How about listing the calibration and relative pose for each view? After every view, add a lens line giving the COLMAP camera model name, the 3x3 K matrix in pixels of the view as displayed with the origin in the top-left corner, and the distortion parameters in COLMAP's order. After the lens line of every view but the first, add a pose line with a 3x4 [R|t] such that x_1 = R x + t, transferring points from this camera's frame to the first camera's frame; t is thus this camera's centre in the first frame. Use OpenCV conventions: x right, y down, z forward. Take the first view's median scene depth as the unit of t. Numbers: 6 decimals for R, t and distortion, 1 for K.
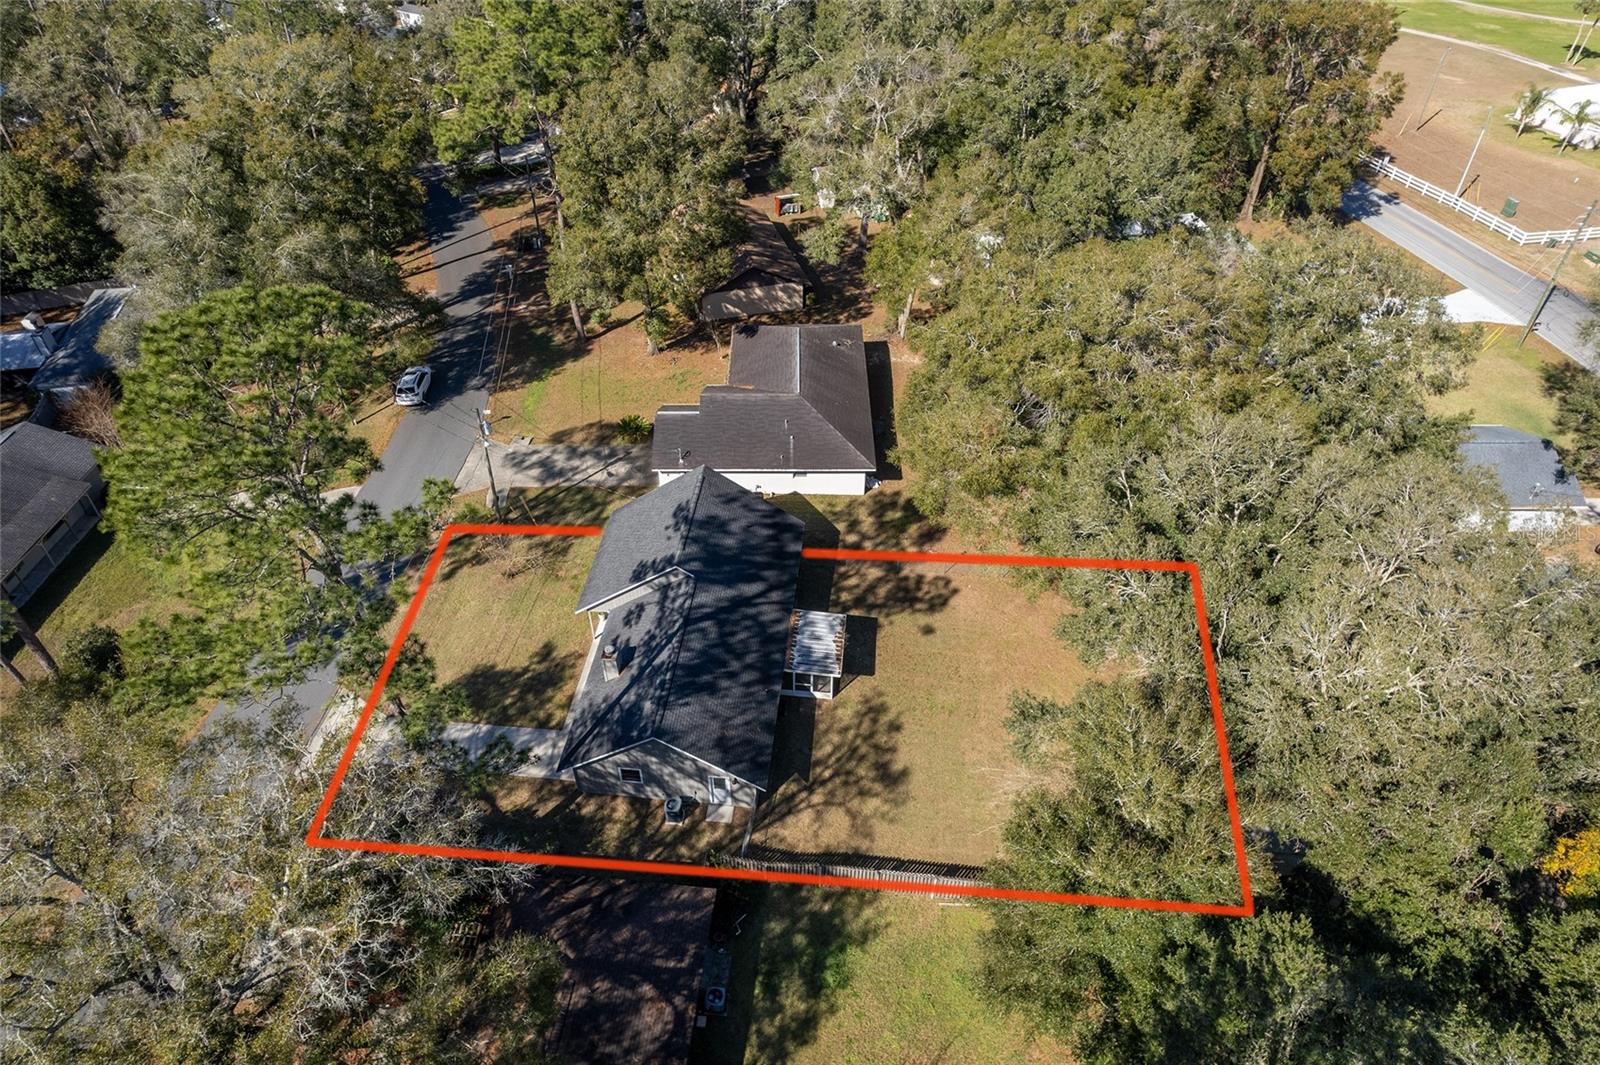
lens RADIAL K [[1024.8, 0, 800.0], [0, 1024.8, 532.5], [0, 0, 1]] dist [-0.062550, 0.041538]
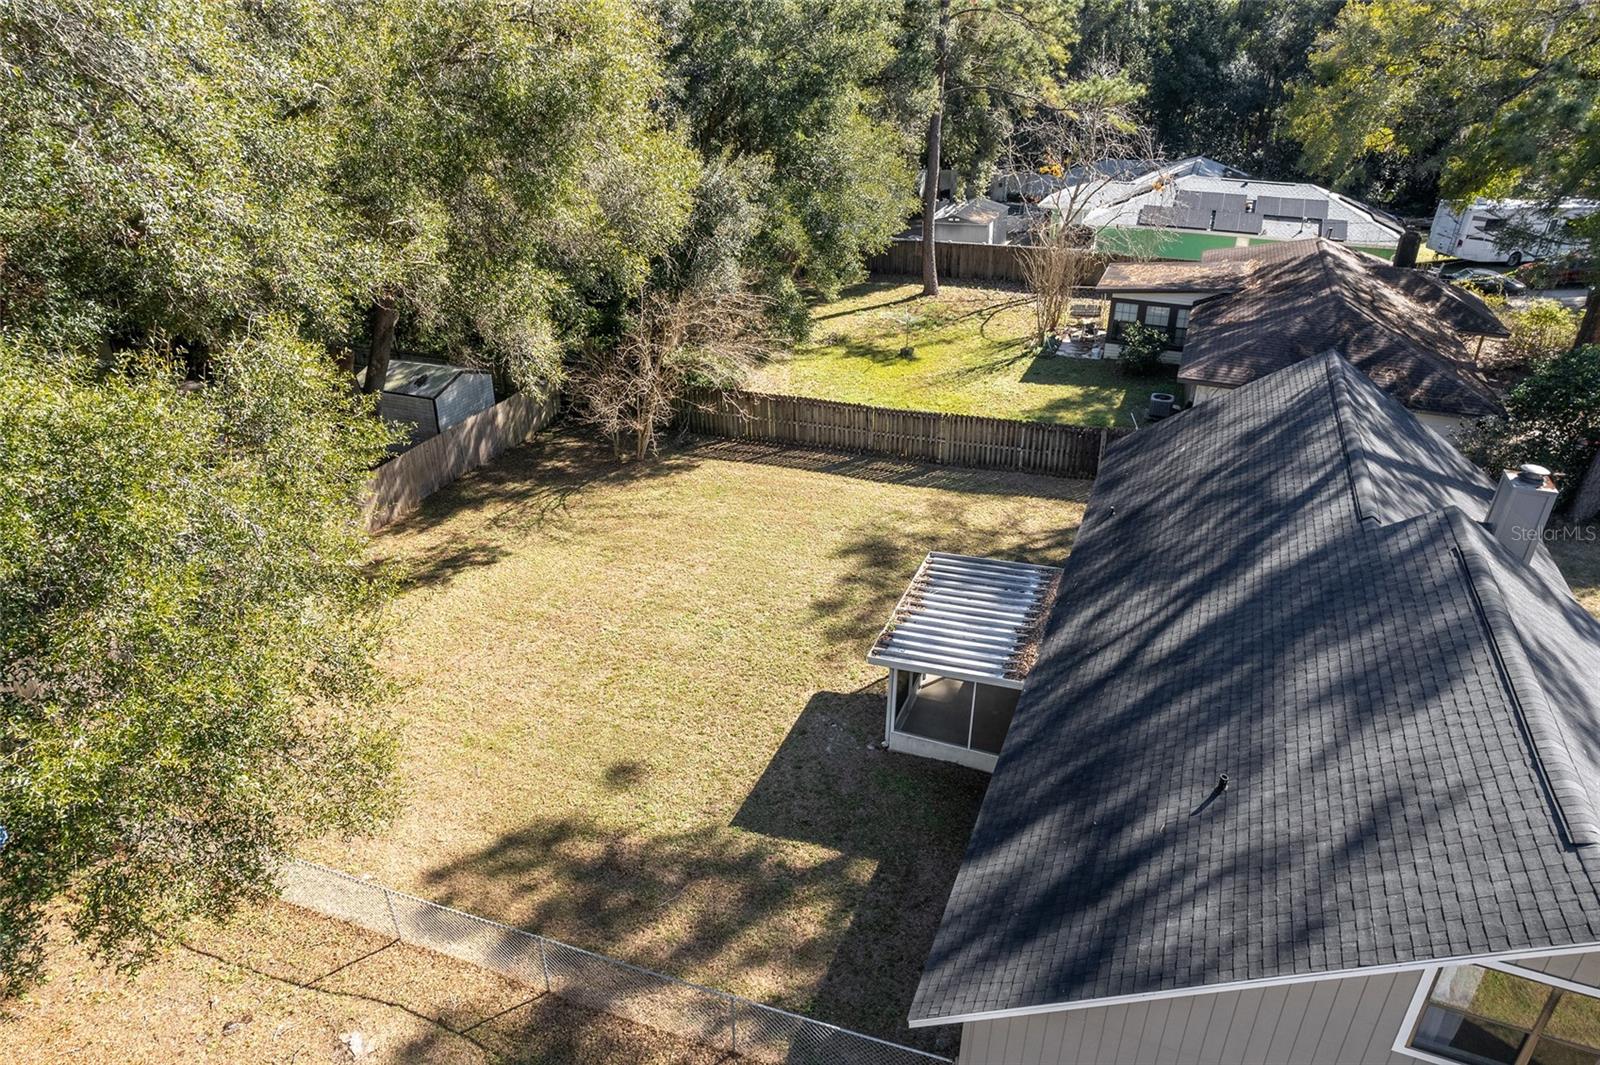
lens RADIAL K [[1024.8, 0, 800.0], [0, 1024.8, 532.5], [0, 0, 1]] dist [-0.062550, 0.041538]
pose [[-0.961483, -0.124299, 0.245155, -0.008272], [0.179900, 0.389763, 0.903173, -0.252693], [-0.207816, 0.912488, -0.352389, 1.107999]]
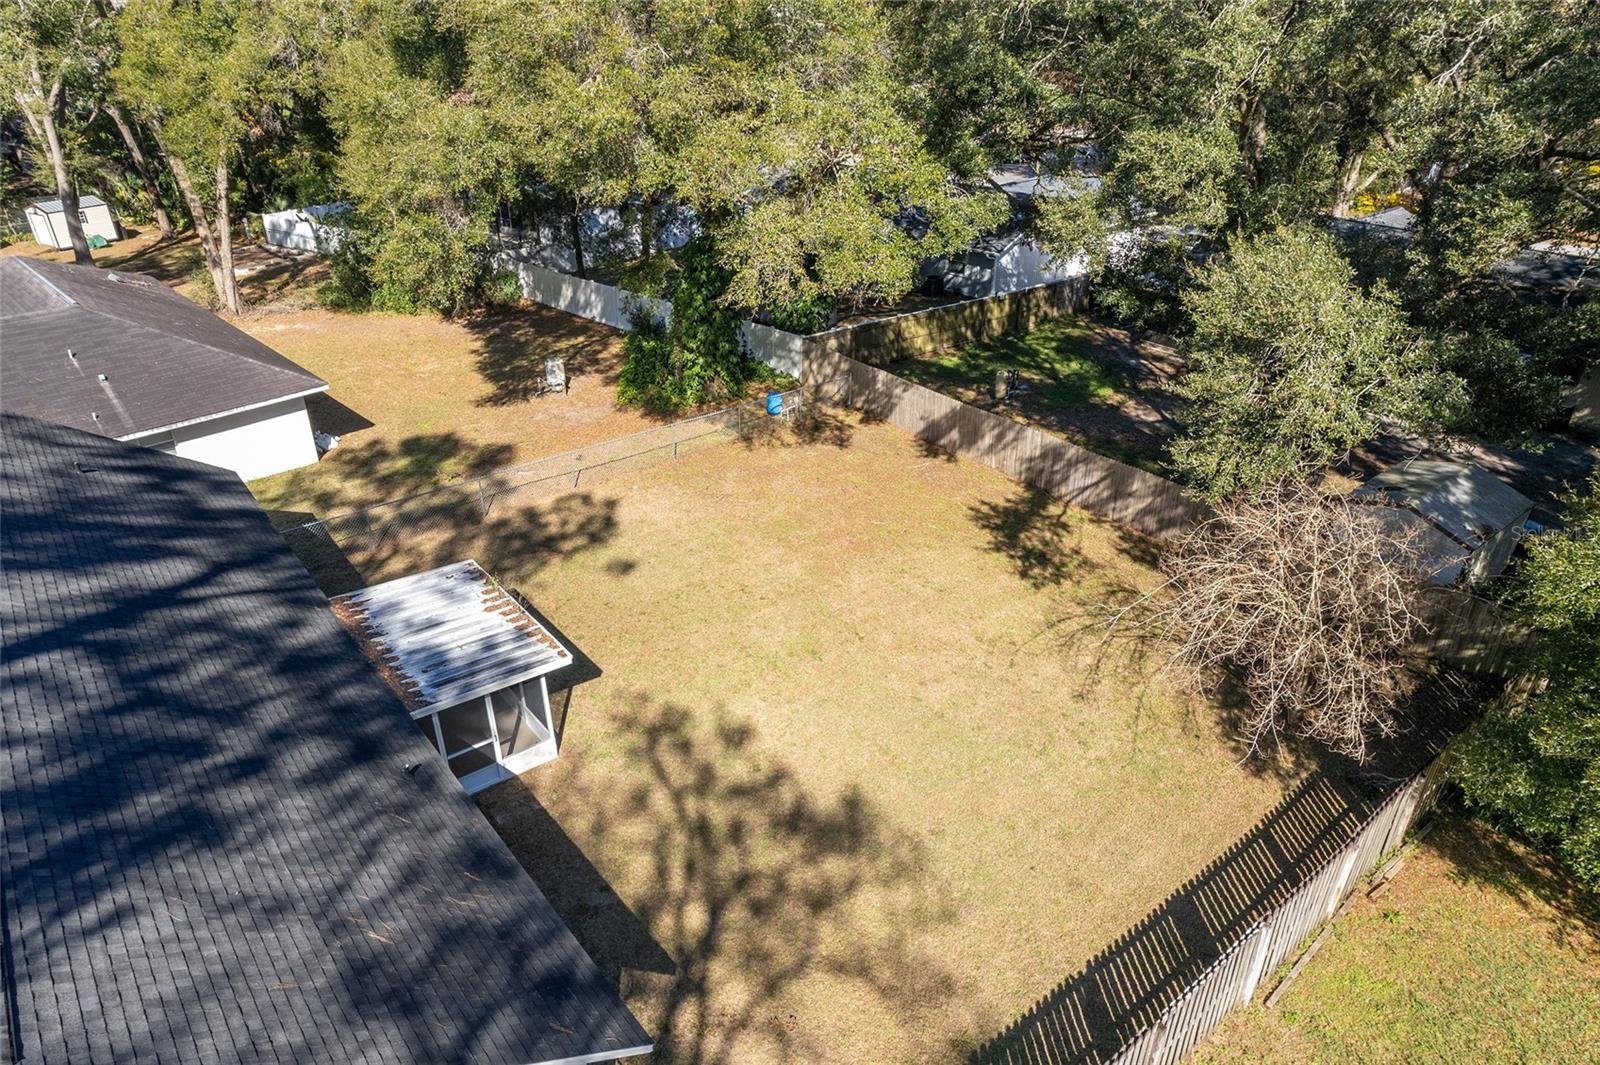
lens RADIAL K [[1000.3, 0, 797.1], [0, 1000.3, 583.4], [0, 0, 1]] dist [-0.084417, 0.097307]
pose [[0.713614, -0.359232, 0.601421, -0.090849], [0.451616, 0.892208, -0.002943, 0.147331], [-0.535535, 0.273711, 0.798927, 0.657977]]
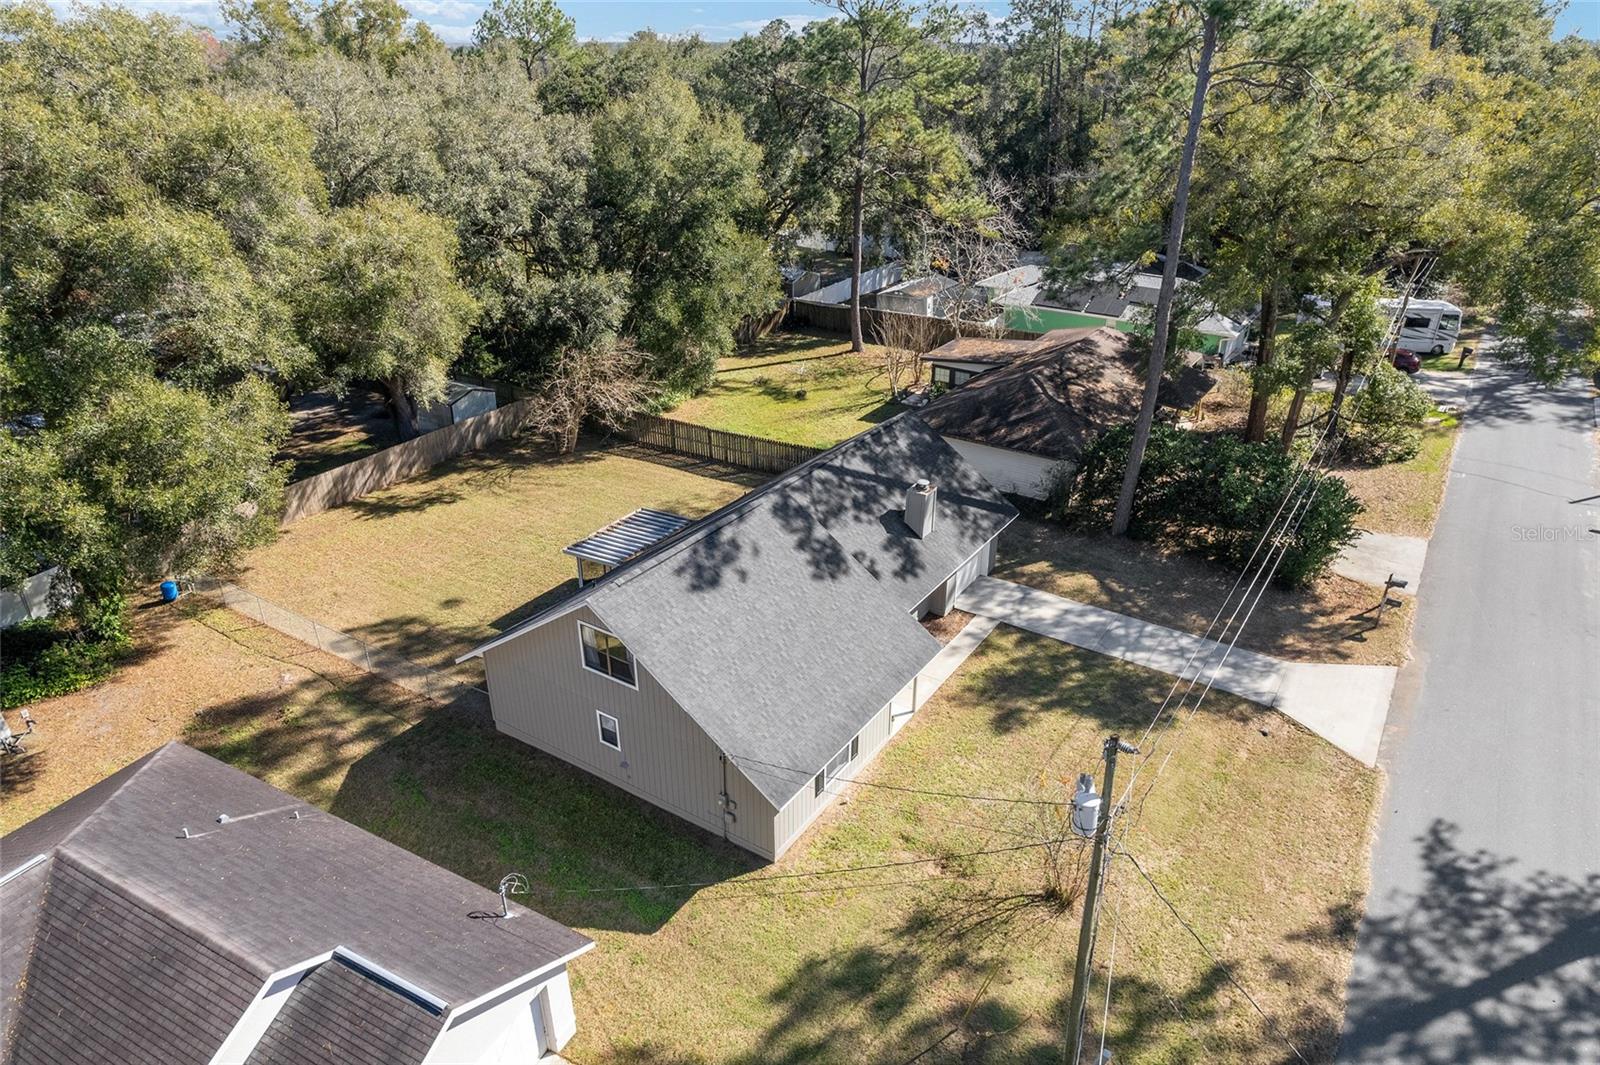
lens RADIAL K [[1024.8, 0, 800.0], [0, 1024.8, 532.5], [0, 0, 1]] dist [-0.062550, 0.041538]
pose [[-0.883683, -0.200698, 0.422877, -0.379024], [0.307643, 0.431871, 0.847846, -0.454303], [-0.352789, 0.879322, -0.319893, 1.171542]]
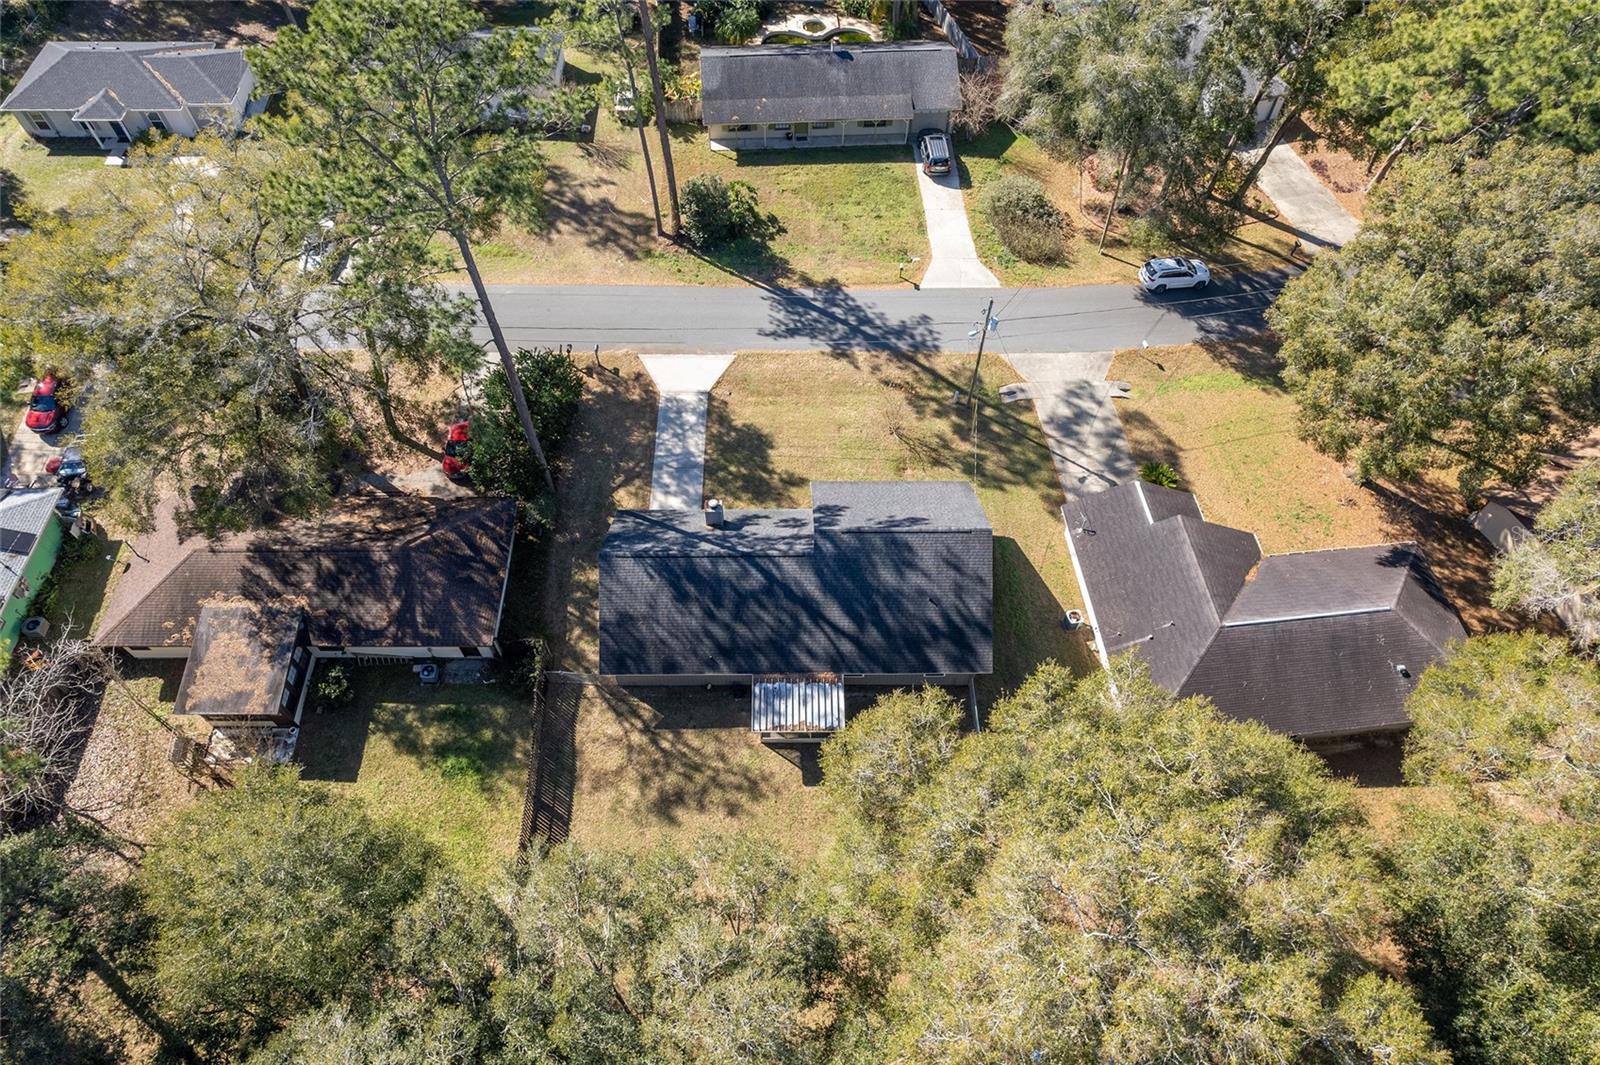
lens RADIAL K [[1024.8, 0, 800.0], [0, 1024.8, 532.5], [0, 0, 1]] dist [-0.062550, 0.041538]
pose [[0.108532, 0.819155, -0.563211, 0.400616], [-0.647999, 0.487945, 0.584814, -0.492936], [0.753869, 0.301489, 0.583769, 0.422306]]
